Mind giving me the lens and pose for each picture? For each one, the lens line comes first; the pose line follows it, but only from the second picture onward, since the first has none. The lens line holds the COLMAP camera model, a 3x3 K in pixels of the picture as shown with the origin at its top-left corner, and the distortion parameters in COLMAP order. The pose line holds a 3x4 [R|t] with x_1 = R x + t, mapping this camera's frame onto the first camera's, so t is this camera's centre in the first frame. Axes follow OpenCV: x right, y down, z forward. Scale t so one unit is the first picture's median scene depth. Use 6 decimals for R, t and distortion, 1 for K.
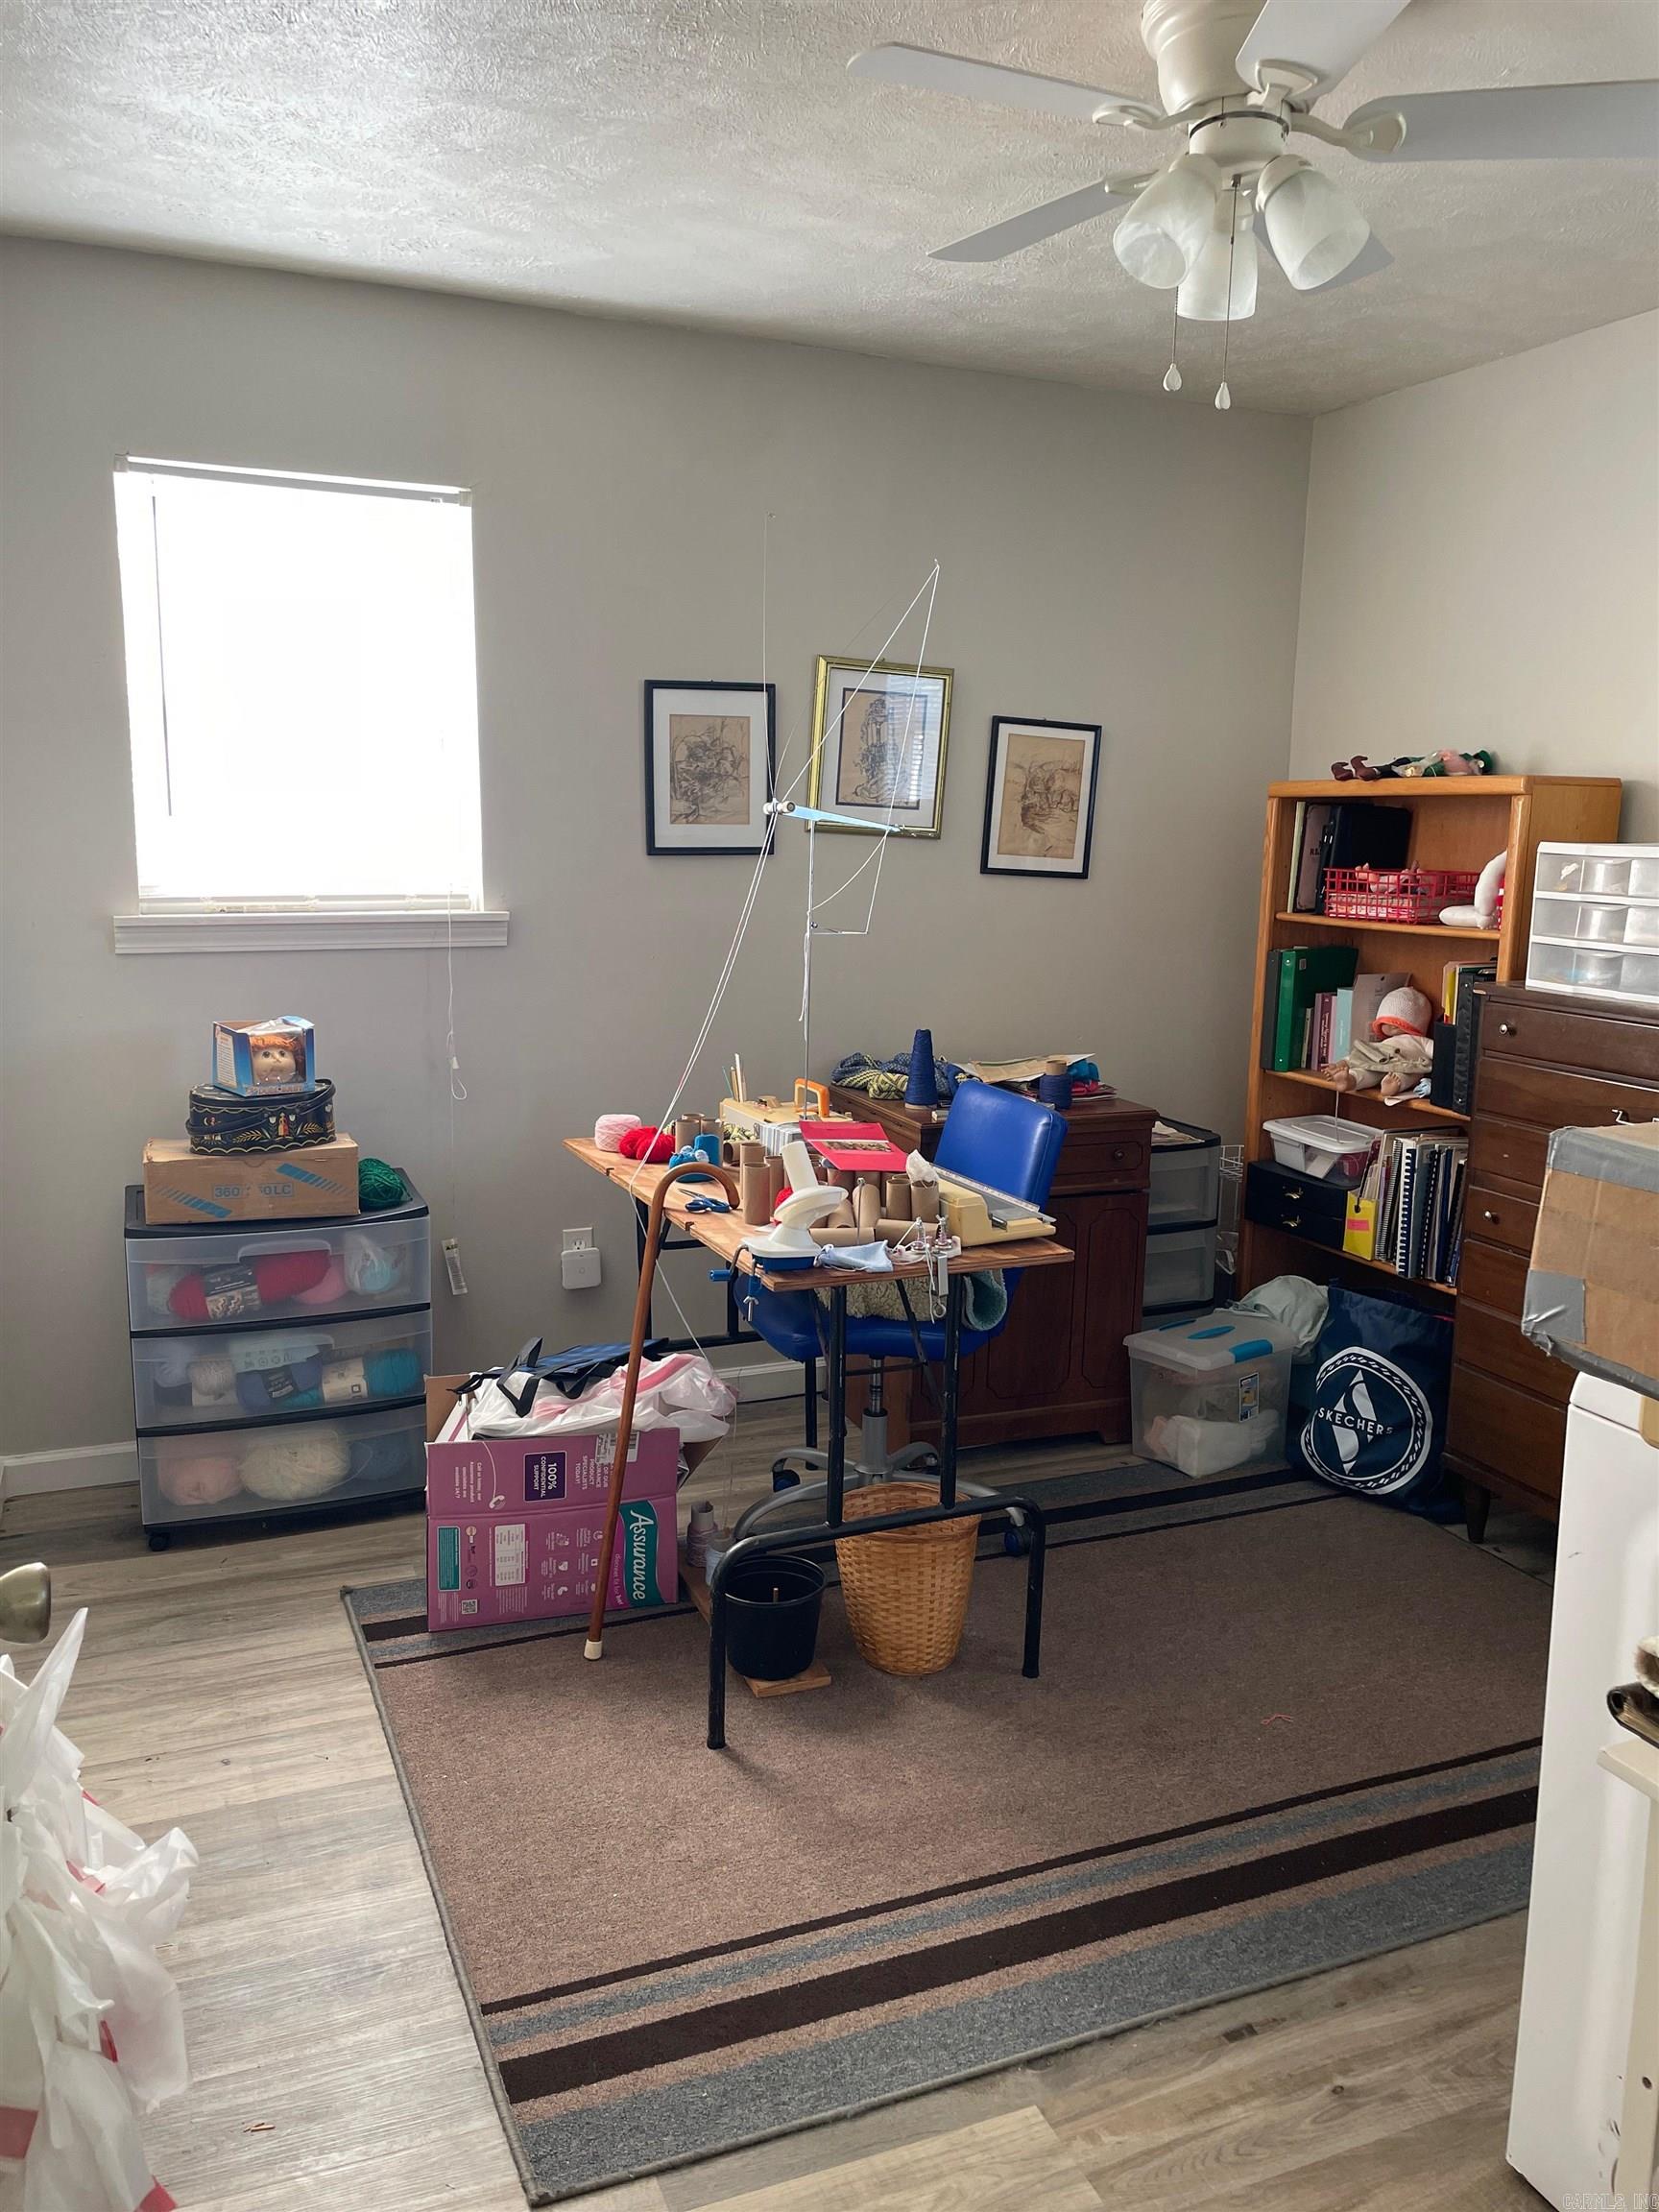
lens RADIAL K [[1657.9, 0, 829.5], [0, 1657.9, 1106.0], [0, 0, 1]] dist [0.086978, -0.108418]
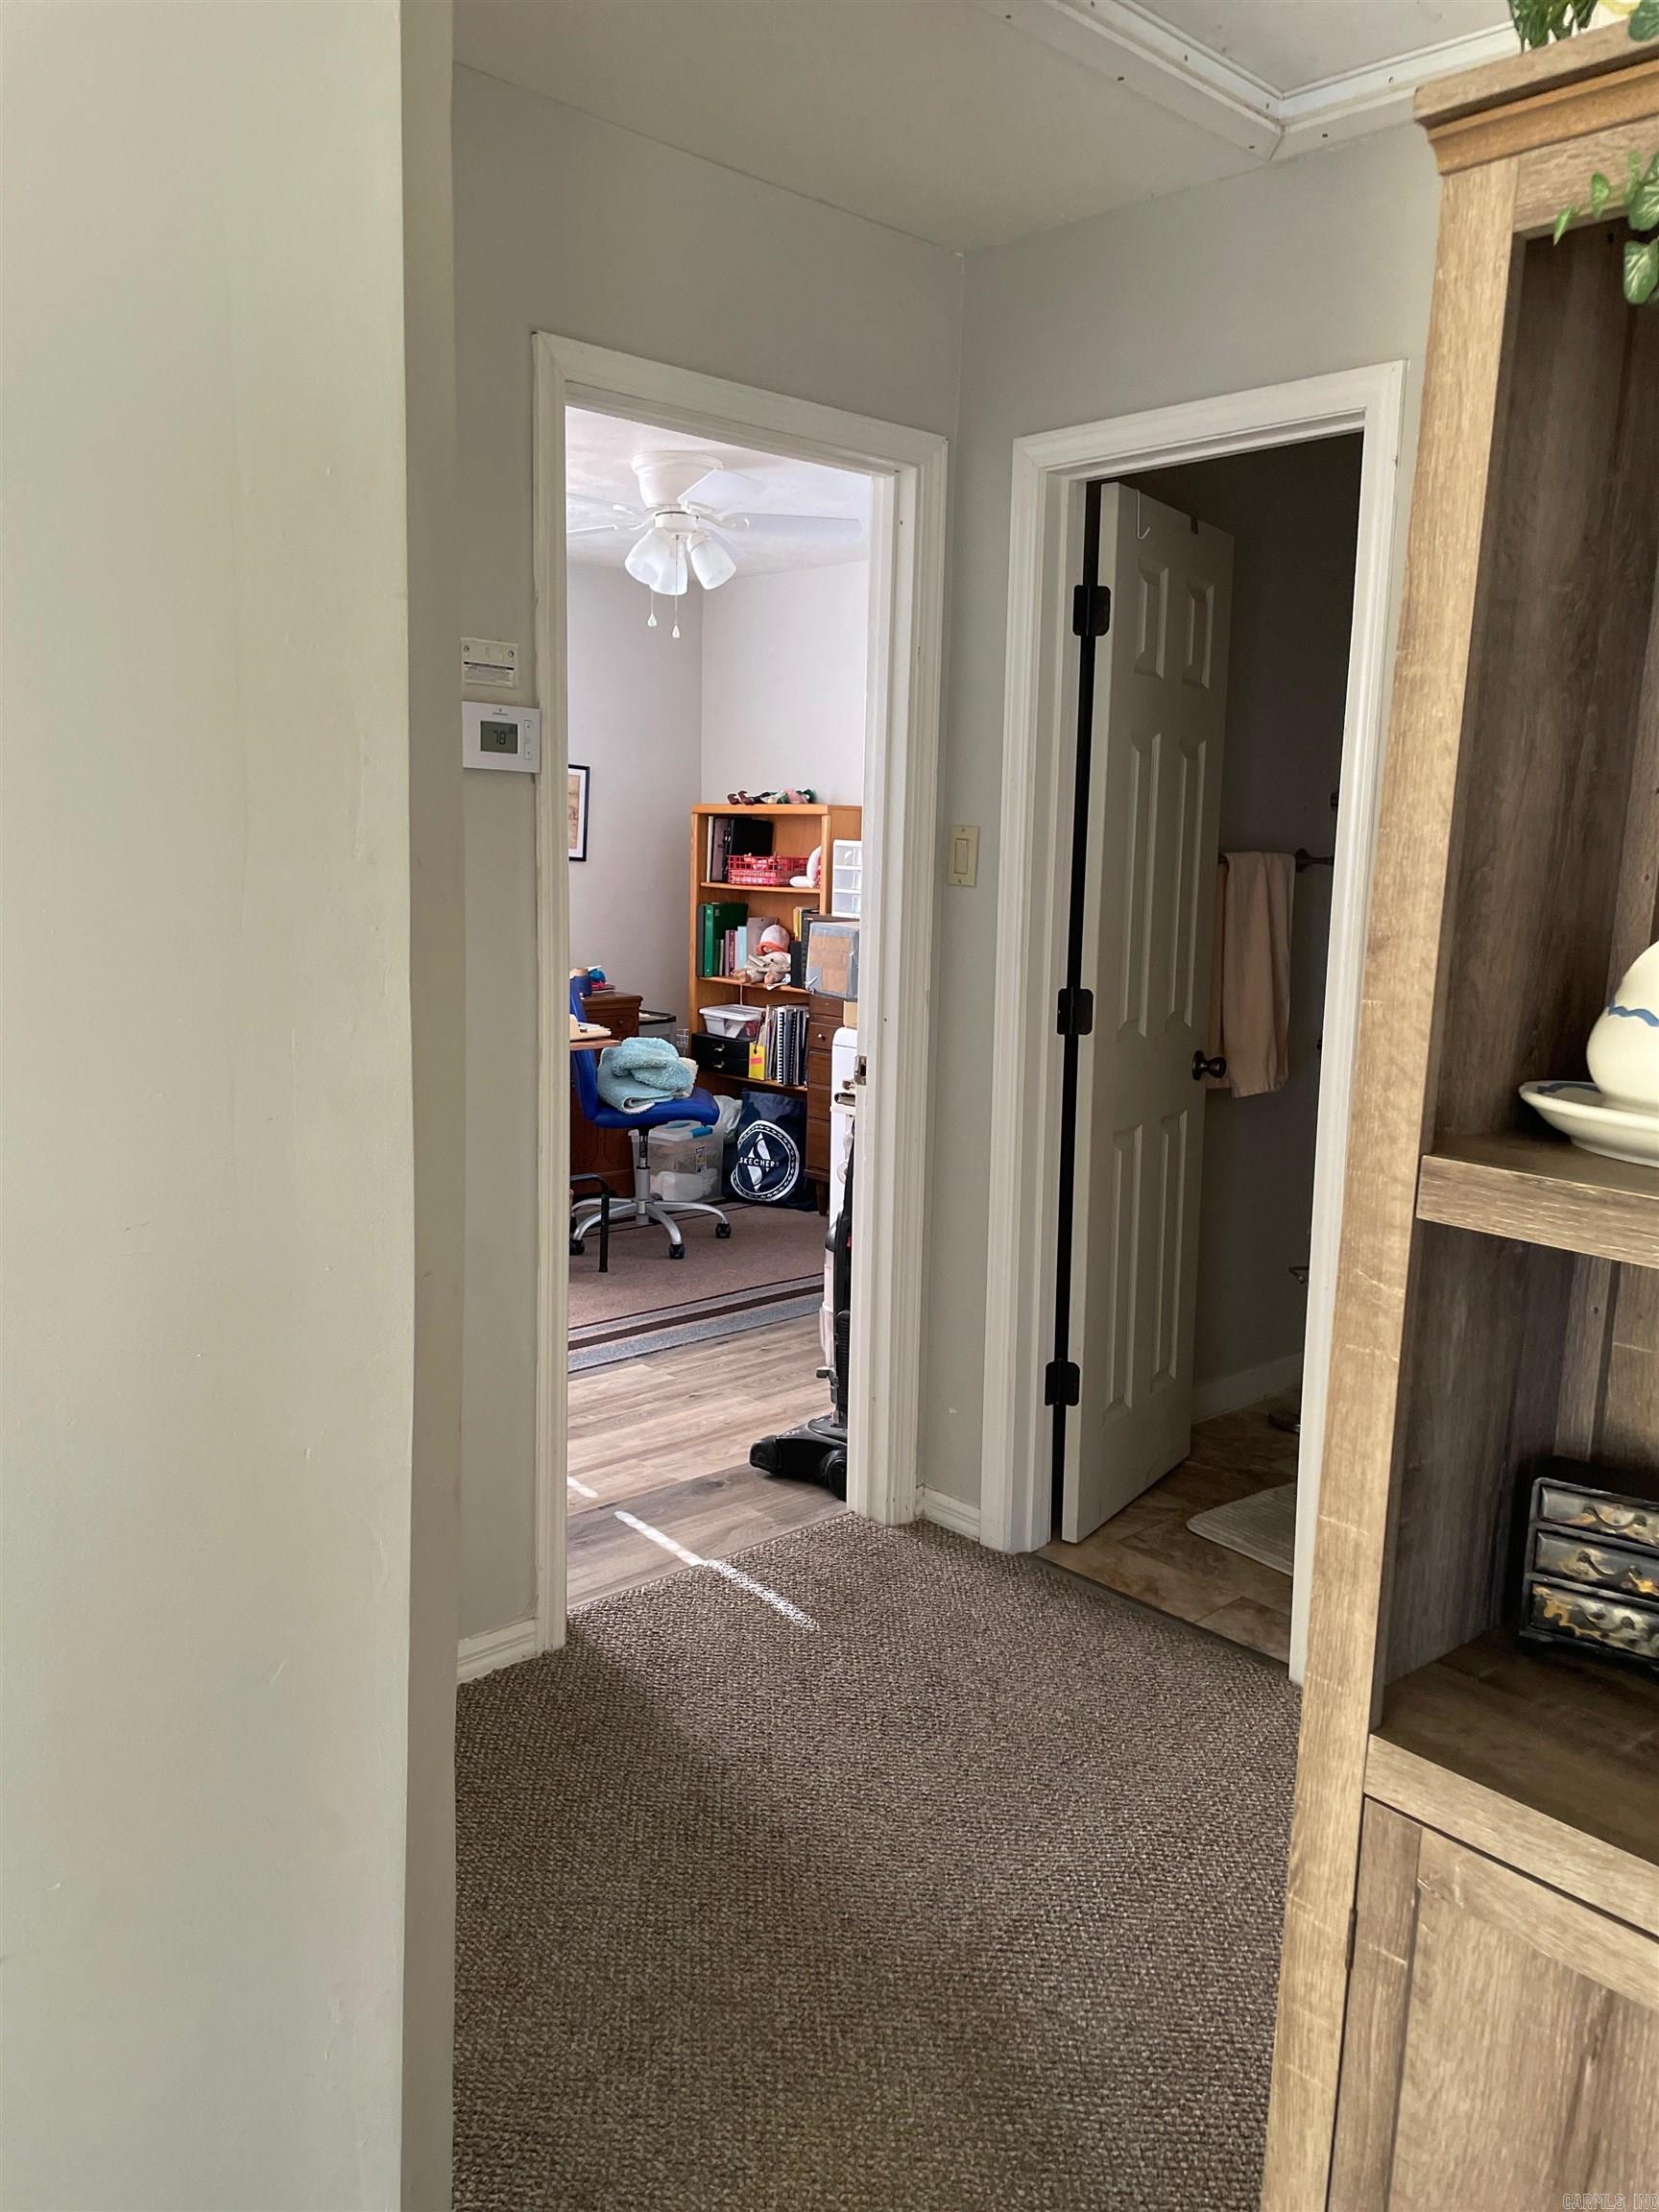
lens RADIAL K [[1657.9, 0, 829.5], [0, 1657.9, 1106.0], [0, 0, 1]] dist [0.086978, -0.108418]
pose [[0.937190, -0.048335, 0.345454, -0.213635], [0.049696, 0.998752, 0.004921, 0.115259], [-0.345261, 0.012555, 0.938423, -0.654702]]
